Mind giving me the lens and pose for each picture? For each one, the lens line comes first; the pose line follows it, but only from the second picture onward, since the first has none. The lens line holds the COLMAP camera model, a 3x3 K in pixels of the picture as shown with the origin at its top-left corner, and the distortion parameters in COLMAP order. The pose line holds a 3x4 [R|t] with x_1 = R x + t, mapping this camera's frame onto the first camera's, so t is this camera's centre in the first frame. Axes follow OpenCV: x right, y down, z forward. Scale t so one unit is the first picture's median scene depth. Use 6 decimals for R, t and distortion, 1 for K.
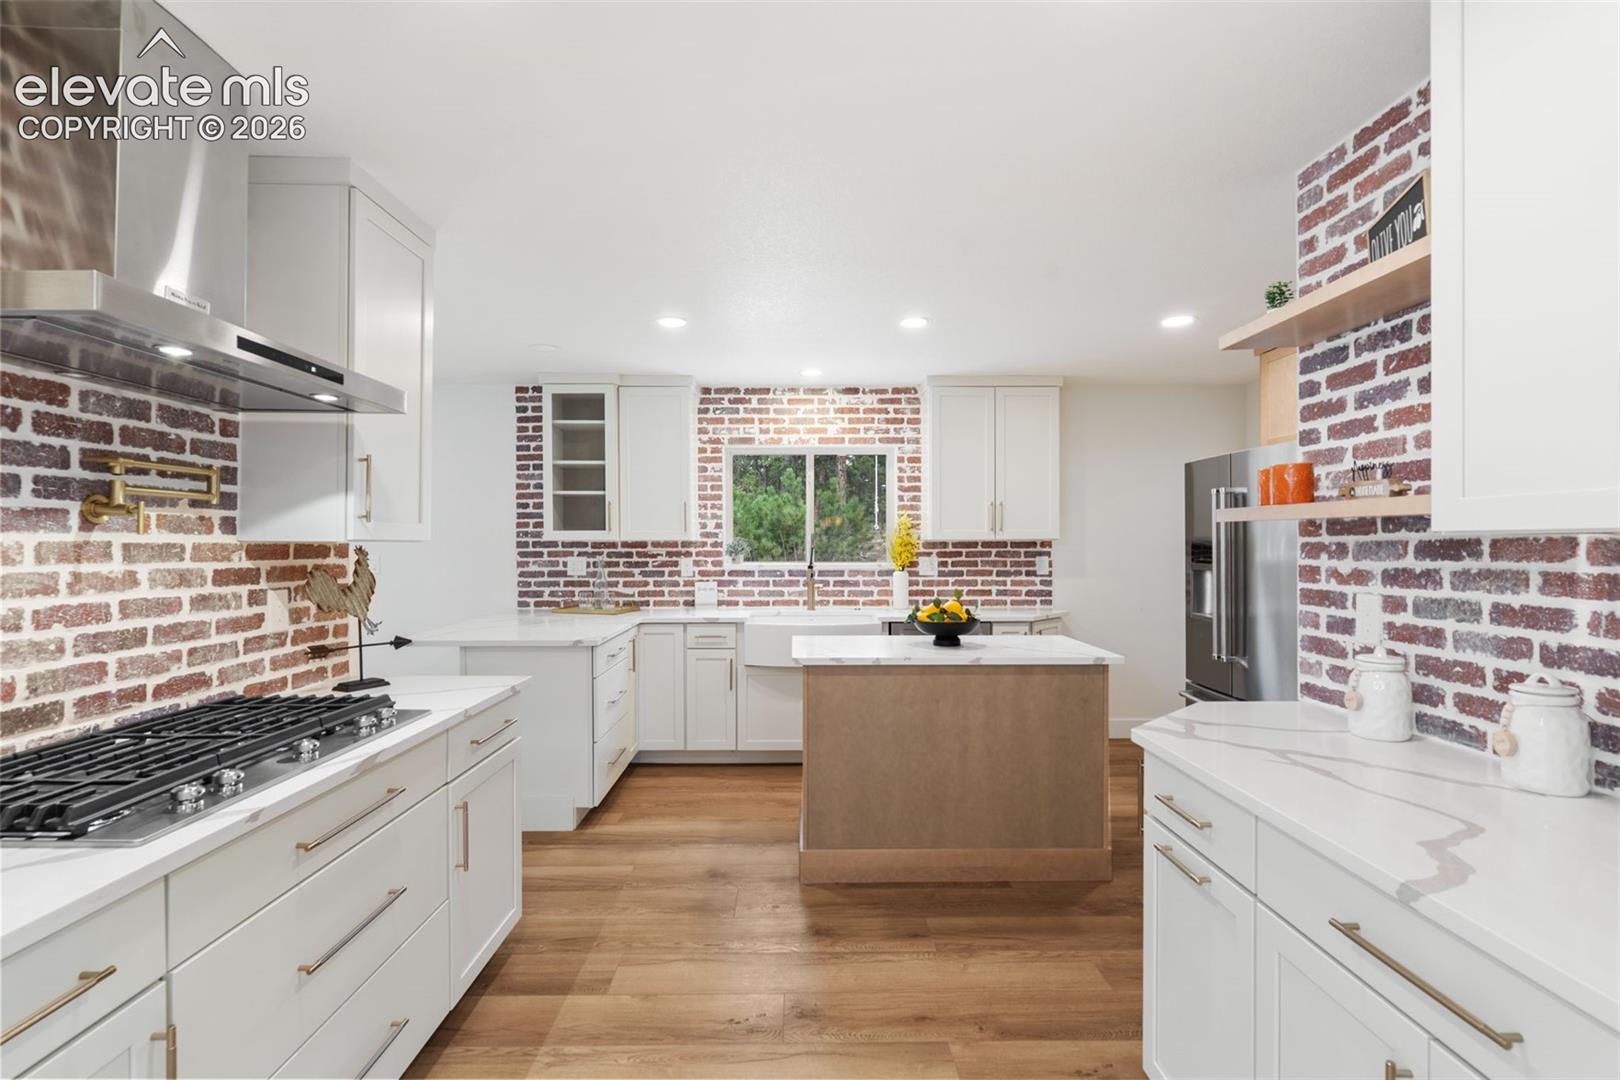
lens RADIAL K [[775.4, 0, 788.6], [0, 775.4, 549.5], [0, 0, 1]] dist [0.002645, -0.001359]
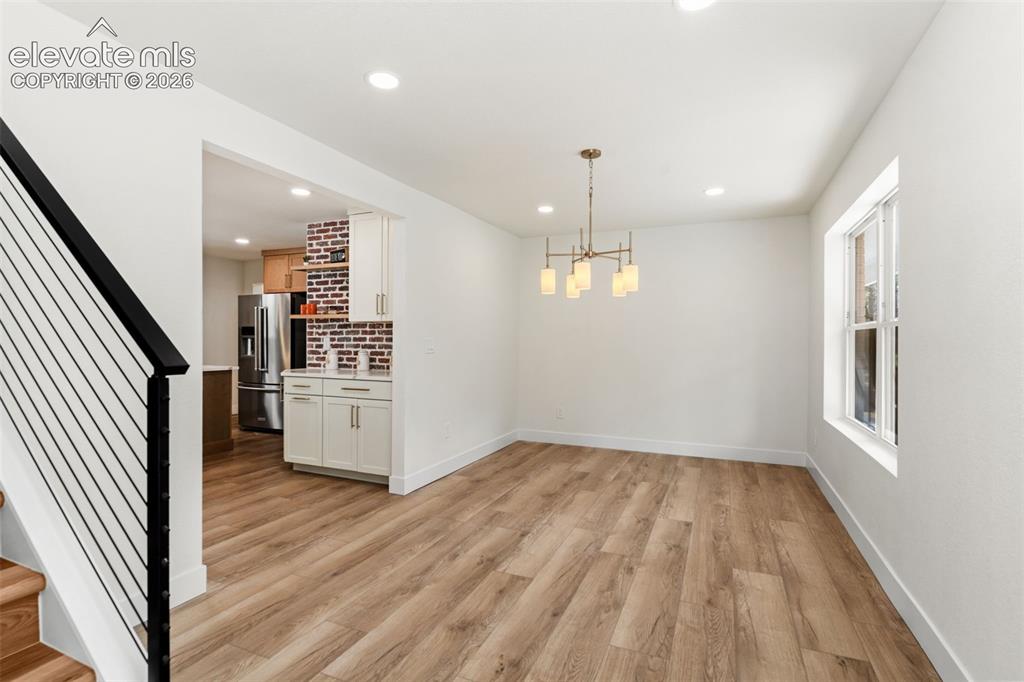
lens RADIAL K [[490.1, 0, 508.9], [0, 490.1, 342.7], [0, 0, 1]] dist [0.002645, -0.001359]
pose [[0.403272, 0.002653, 0.915076, -1.103394], [-0.003673, 0.999992, -0.001280, 0.076538], [-0.915073, -0.002845, 0.403279, -0.823866]]
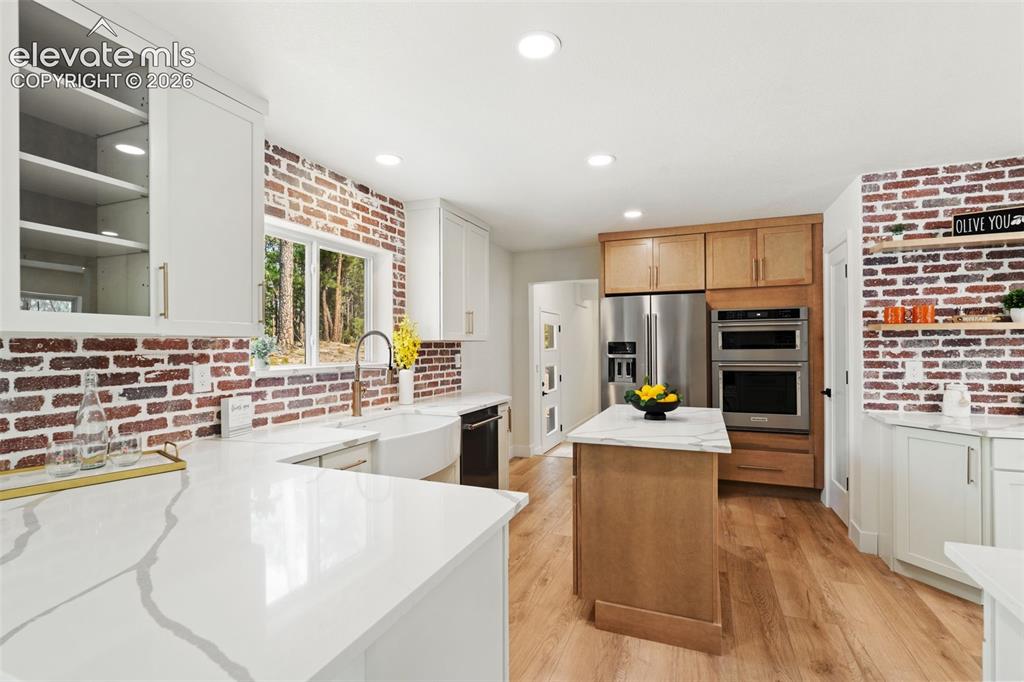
lens RADIAL K [[490.1, 0, 510.0], [0, 490.1, 344.2], [0, 0, 1]] dist [0.002645, -0.001359]
pose [[0.368178, 0.003276, 0.929750, -1.047254], [0.012269, 0.999890, -0.008381, 0.001005], [-0.929674, 0.014493, 0.368097, 1.463527]]
